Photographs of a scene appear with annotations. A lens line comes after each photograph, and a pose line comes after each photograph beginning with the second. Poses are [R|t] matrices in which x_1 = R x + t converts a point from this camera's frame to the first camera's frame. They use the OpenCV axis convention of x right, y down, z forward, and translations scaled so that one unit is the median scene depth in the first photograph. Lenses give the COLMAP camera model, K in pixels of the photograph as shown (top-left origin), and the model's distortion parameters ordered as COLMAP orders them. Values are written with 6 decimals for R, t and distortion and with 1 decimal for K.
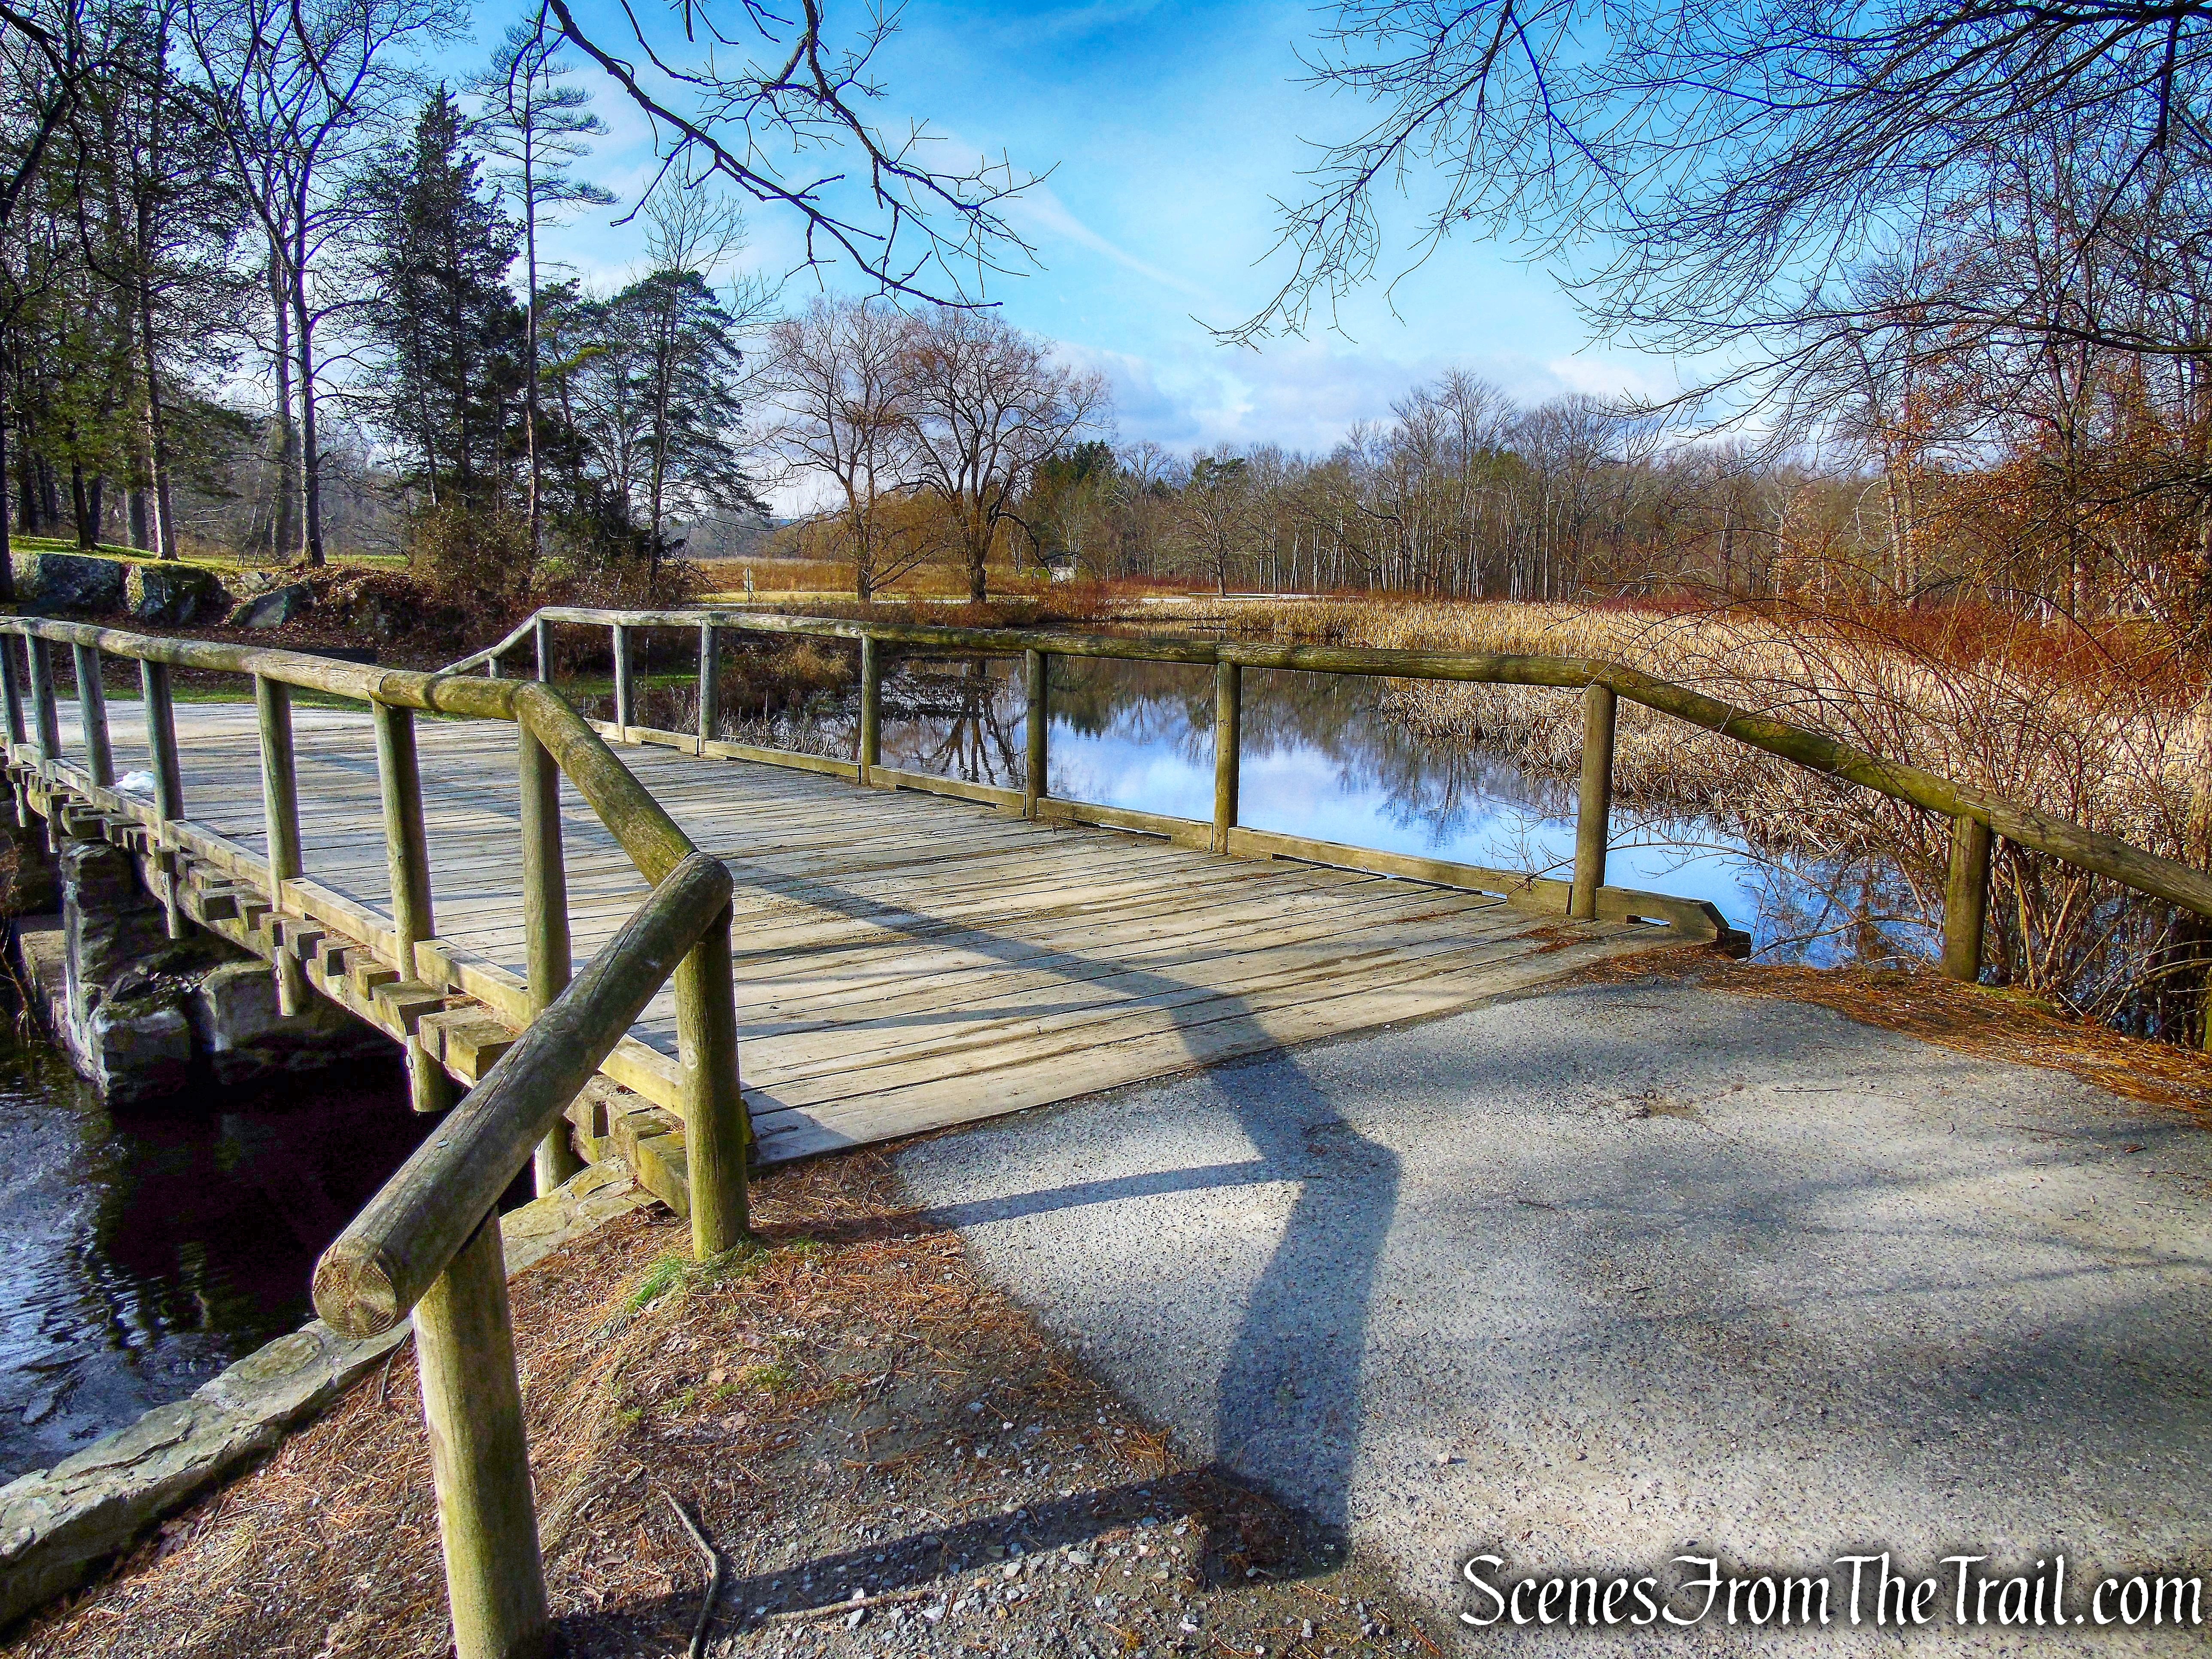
lens RADIAL K [[1617.9, 0, 1106.0], [0, 1617.9, 829.5], [0, 0, 1]] dist [-0.051322, -0.000458]
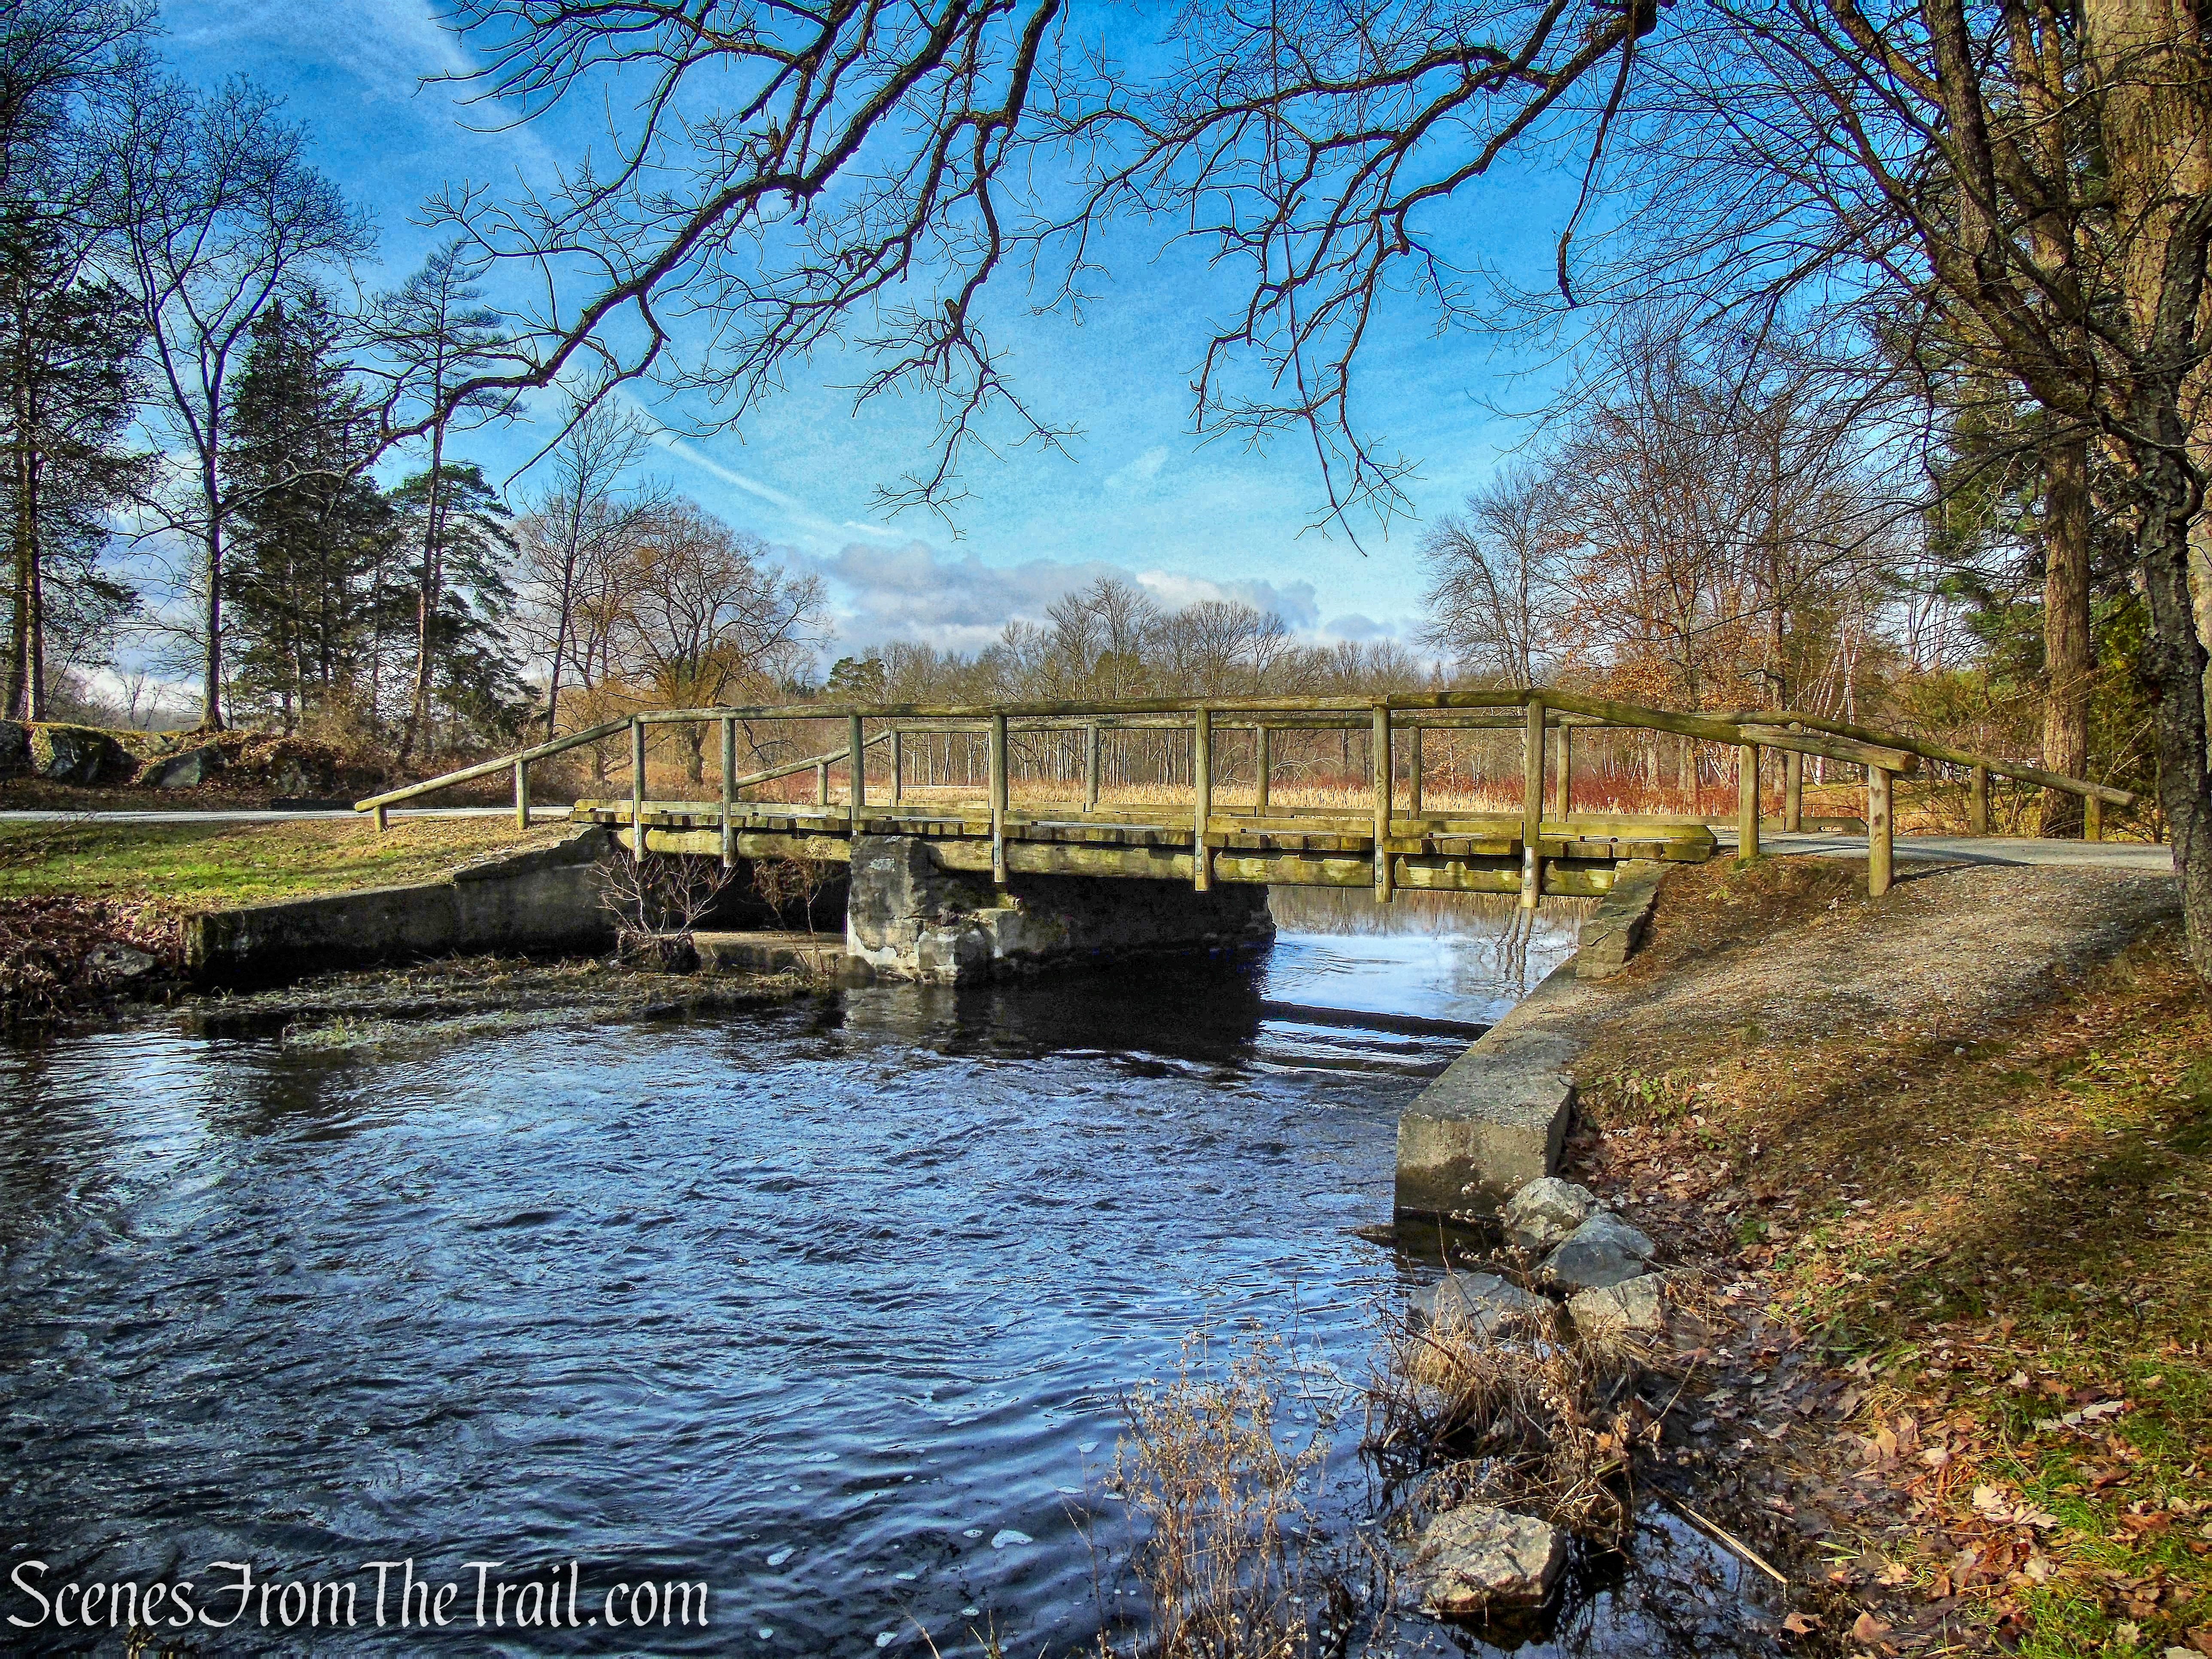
lens RADIAL K [[1618.0, 0, 1106.0], [0, 1618.0, 829.5], [0, 0, 1]] dist [-0.051322, -0.000458]
pose [[0.969960, -0.009178, 0.243092, -0.180017], [0.038888, 0.992287, -0.117704, 0.044088], [-0.240137, 0.123621, 0.962835, -0.135224]]
